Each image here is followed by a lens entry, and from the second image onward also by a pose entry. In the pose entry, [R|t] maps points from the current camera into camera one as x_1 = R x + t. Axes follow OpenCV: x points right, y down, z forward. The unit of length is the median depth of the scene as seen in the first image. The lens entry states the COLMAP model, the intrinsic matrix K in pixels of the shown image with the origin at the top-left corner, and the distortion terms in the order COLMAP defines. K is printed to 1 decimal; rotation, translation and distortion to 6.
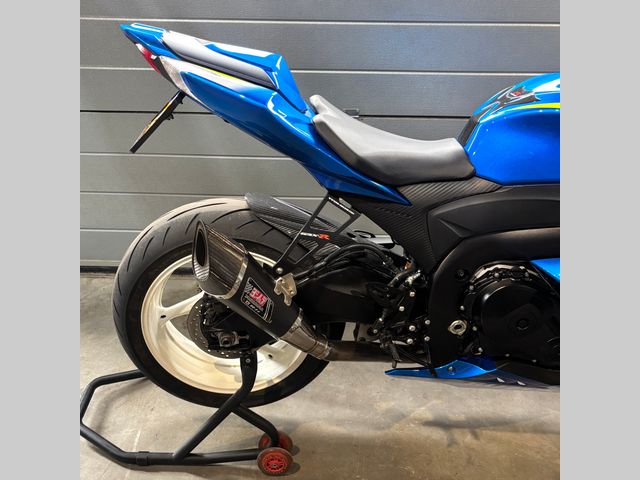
lens RADIAL K [[533.8, 0, 321.3], [0, 533.8, 235.2], [0, 0, 1]] dist [-0.010811, 0.001030]
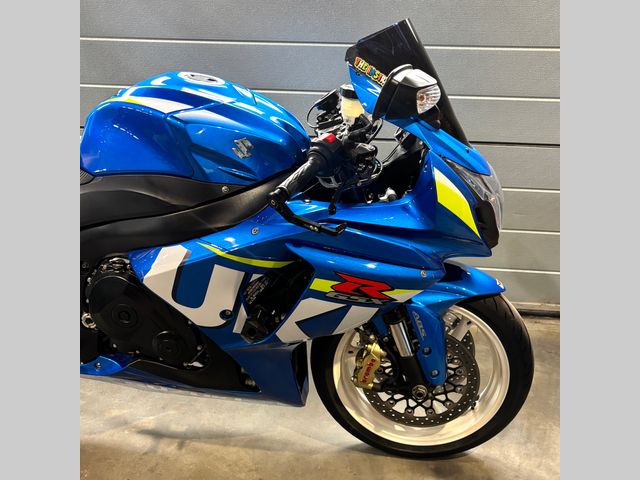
lens RADIAL K [[560.3, 0, 319.6], [0, 560.3, 243.3], [0, 0, 1]] dist [0.014703, 0.005179]
pose [[0.995603, 0.033385, -0.087522, 0.588027], [-0.038210, 0.997807, -0.054041, 0.051269], [0.085526, 0.057148, 0.994696, -0.015831]]
